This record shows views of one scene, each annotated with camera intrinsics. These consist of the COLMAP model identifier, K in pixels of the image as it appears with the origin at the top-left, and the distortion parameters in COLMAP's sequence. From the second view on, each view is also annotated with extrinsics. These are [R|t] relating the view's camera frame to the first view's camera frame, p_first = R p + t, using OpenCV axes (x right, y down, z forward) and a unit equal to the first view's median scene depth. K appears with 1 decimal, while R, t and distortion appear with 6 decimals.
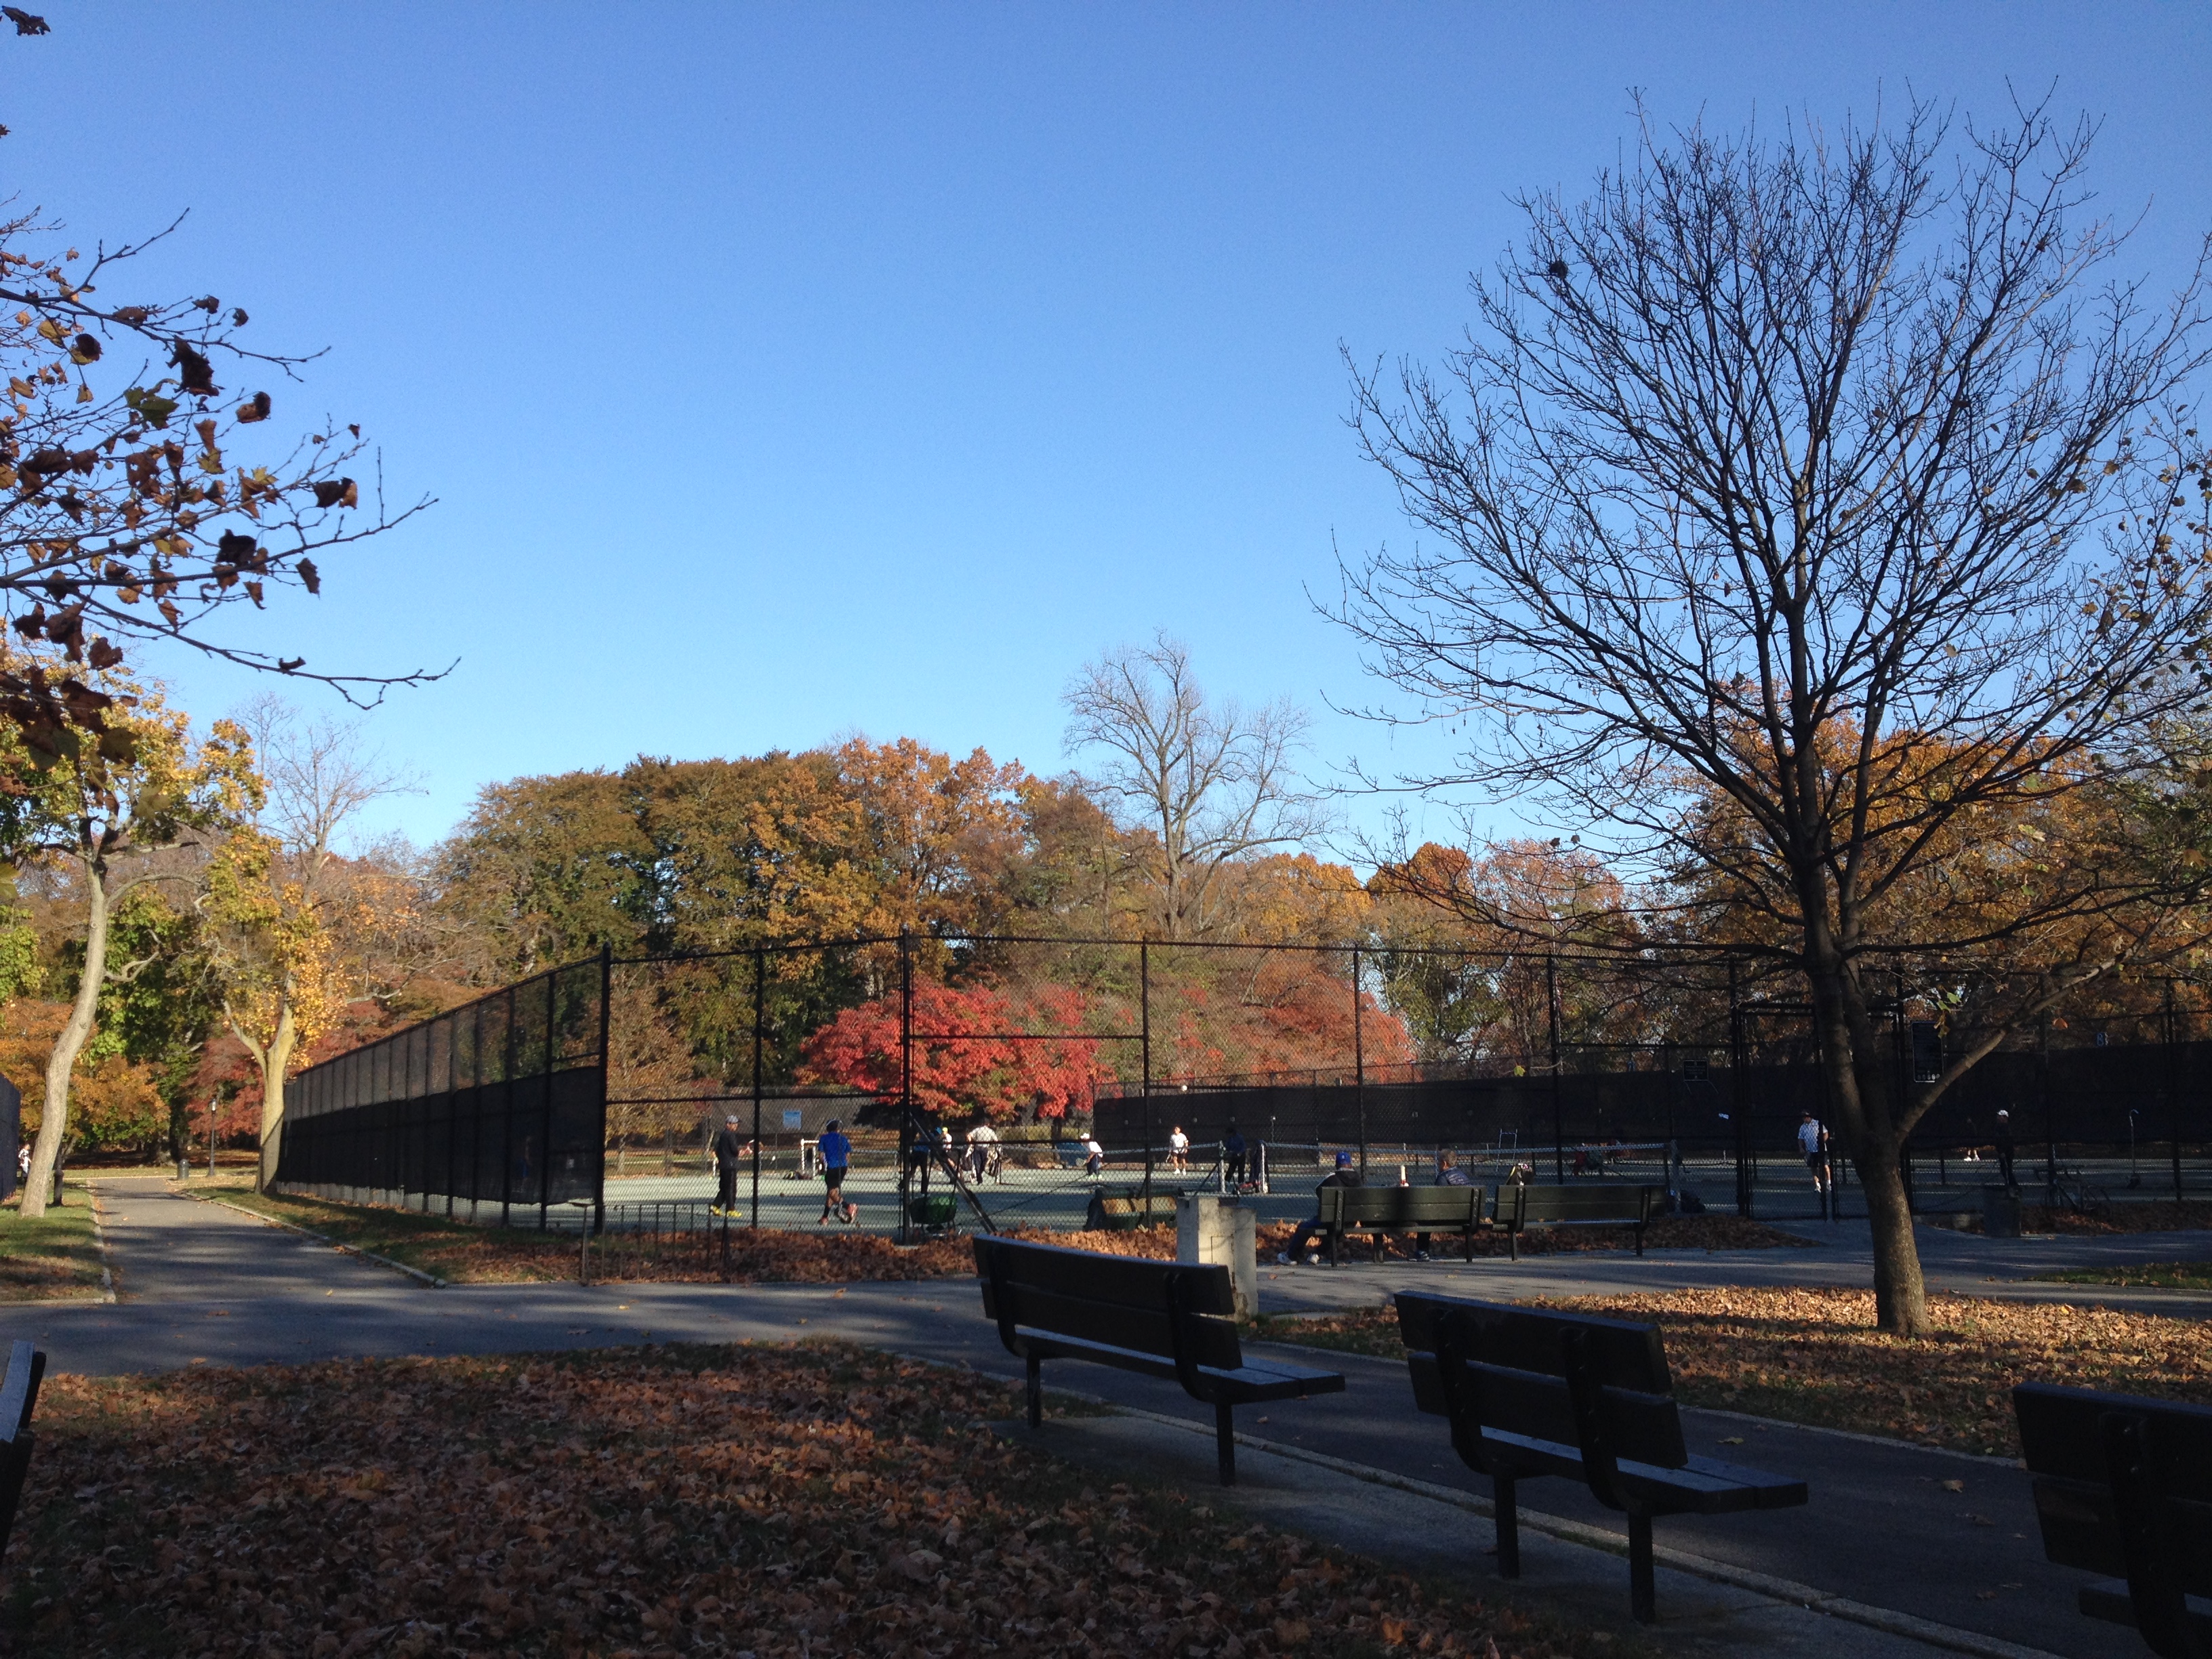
lens RADIAL K [[2244.4, 0, 1036.4], [0, 2244.4, 830.5], [0, 0, 1]] dist [0.134322, -0.357906]
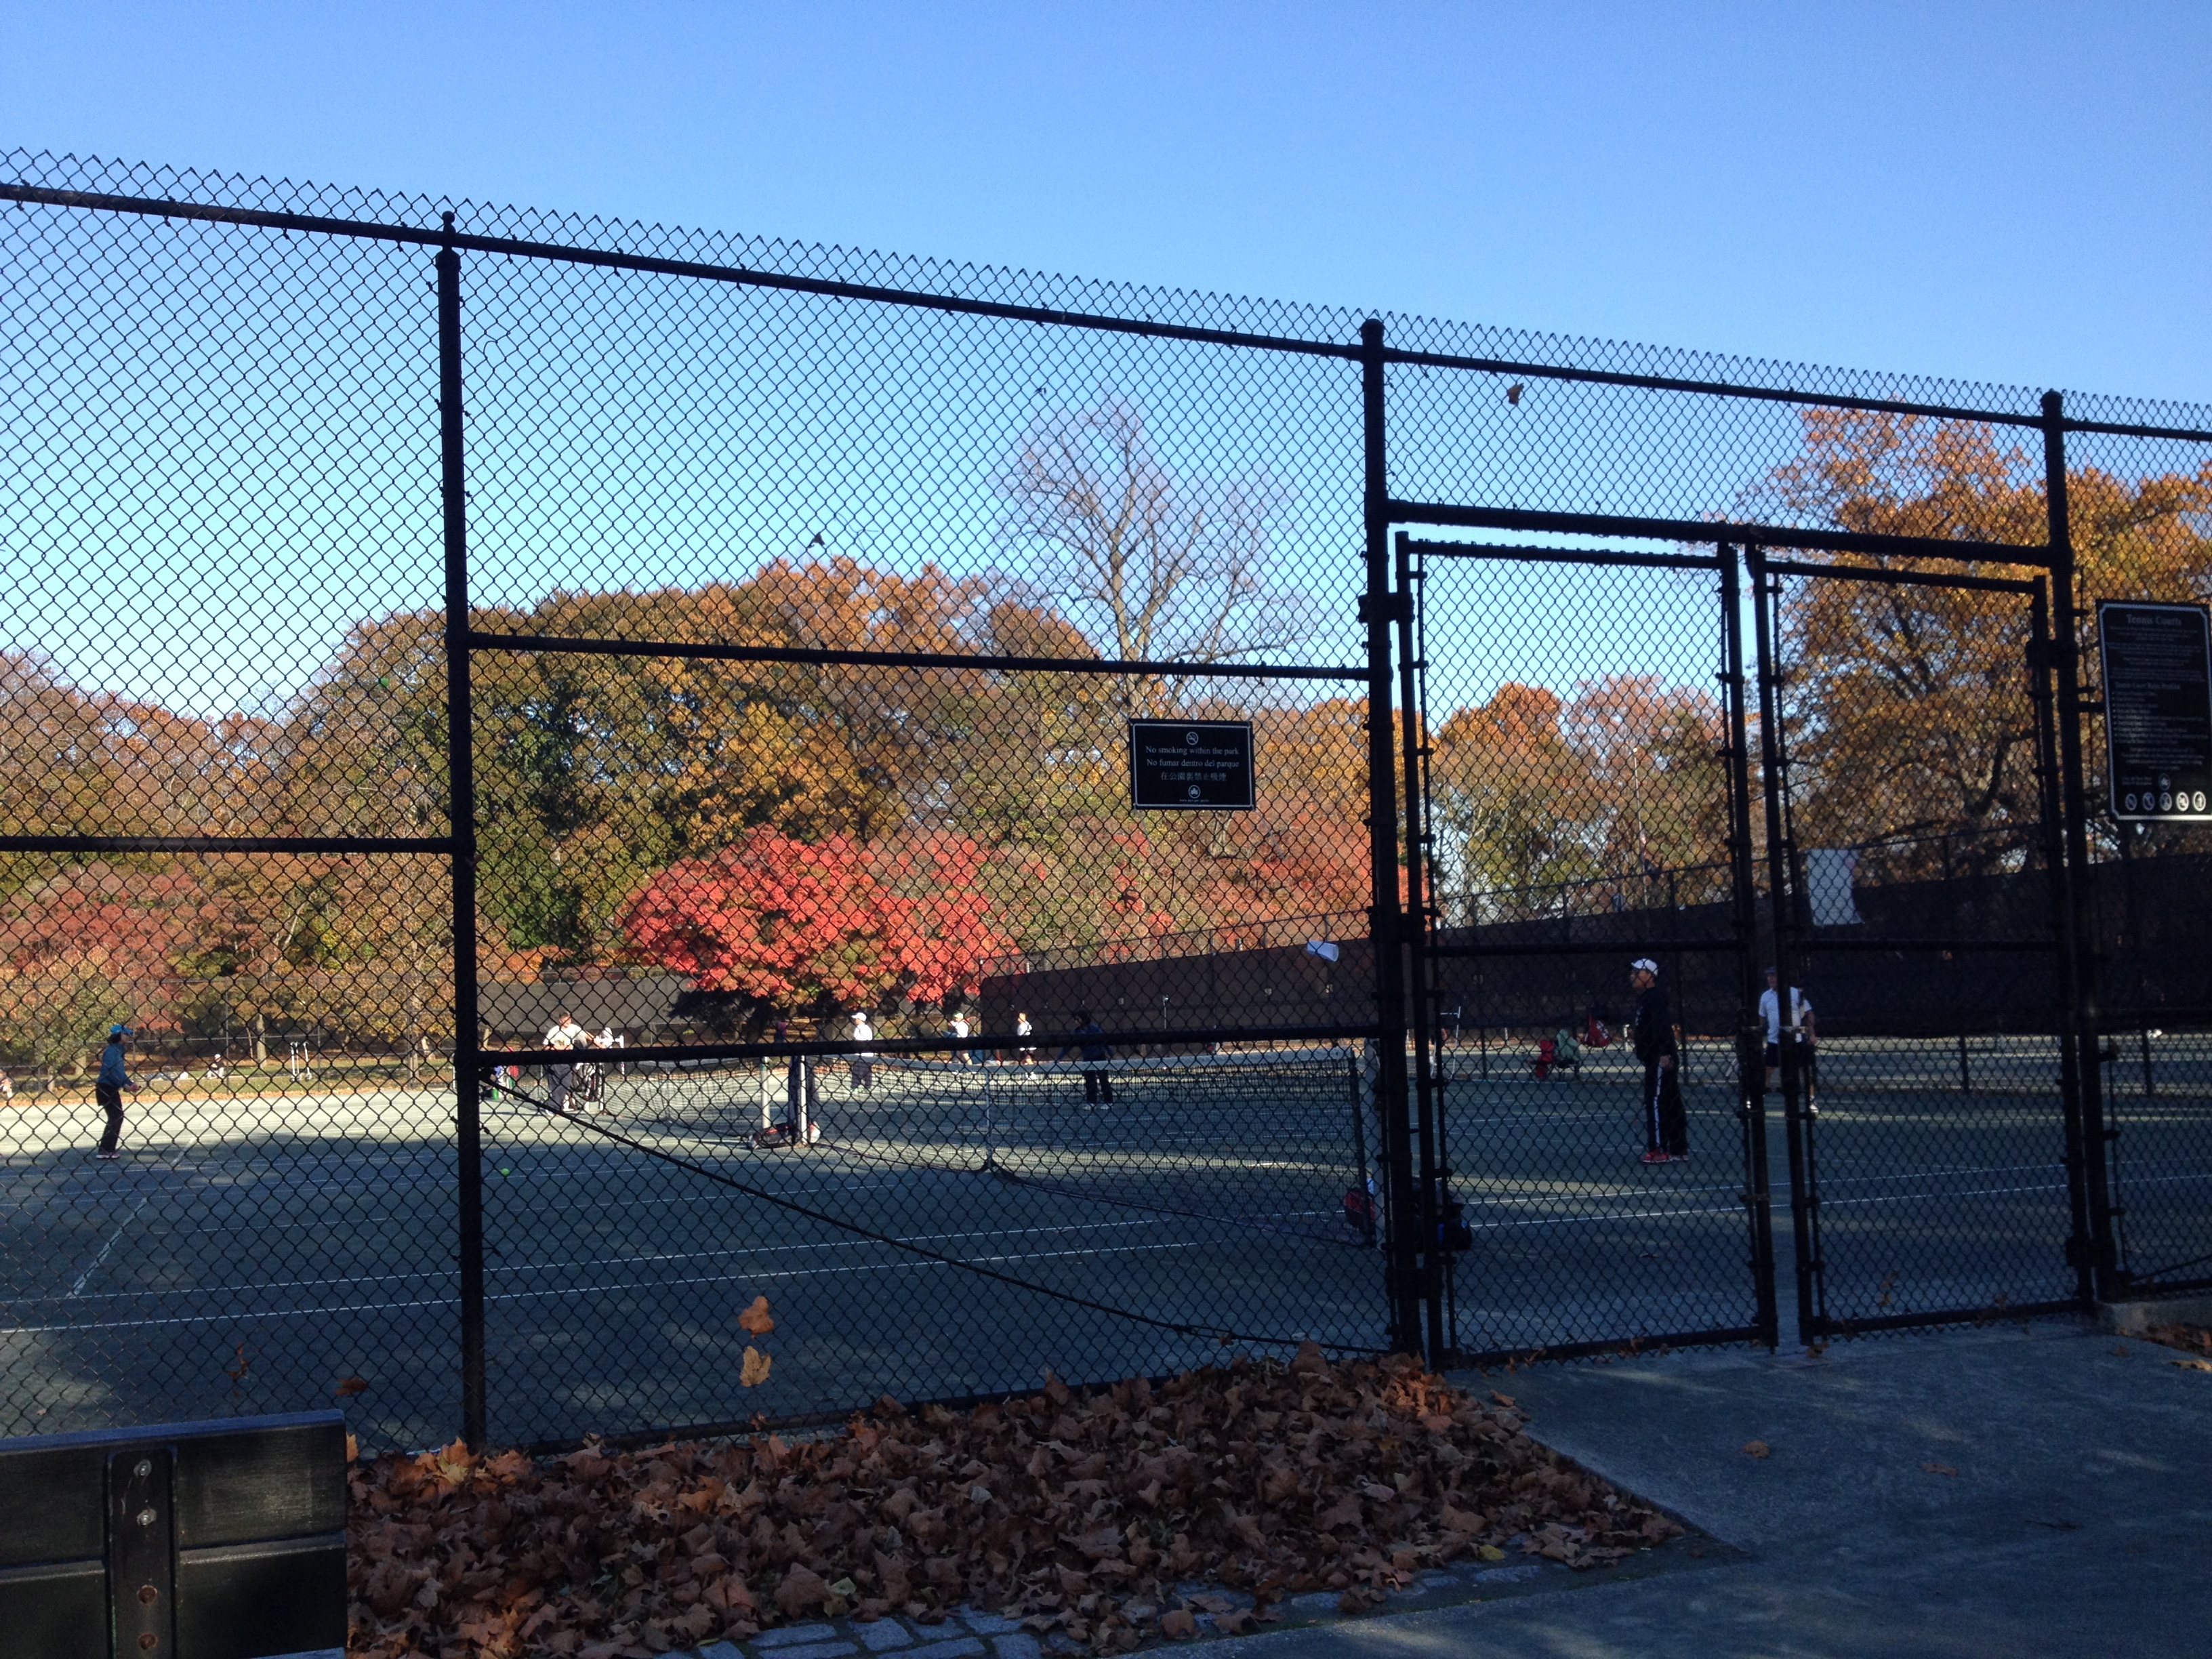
lens RADIAL K [[2244.4, 0, 1036.4], [0, 2244.4, 830.5], [0, 0, 1]] dist [0.134322, -0.357906]
pose [[0.997900, -0.022896, -0.060597, 0.076298], [0.025941, 0.998415, 0.049948, 0.026101], [0.059357, -0.051415, 0.996912, 0.200403]]
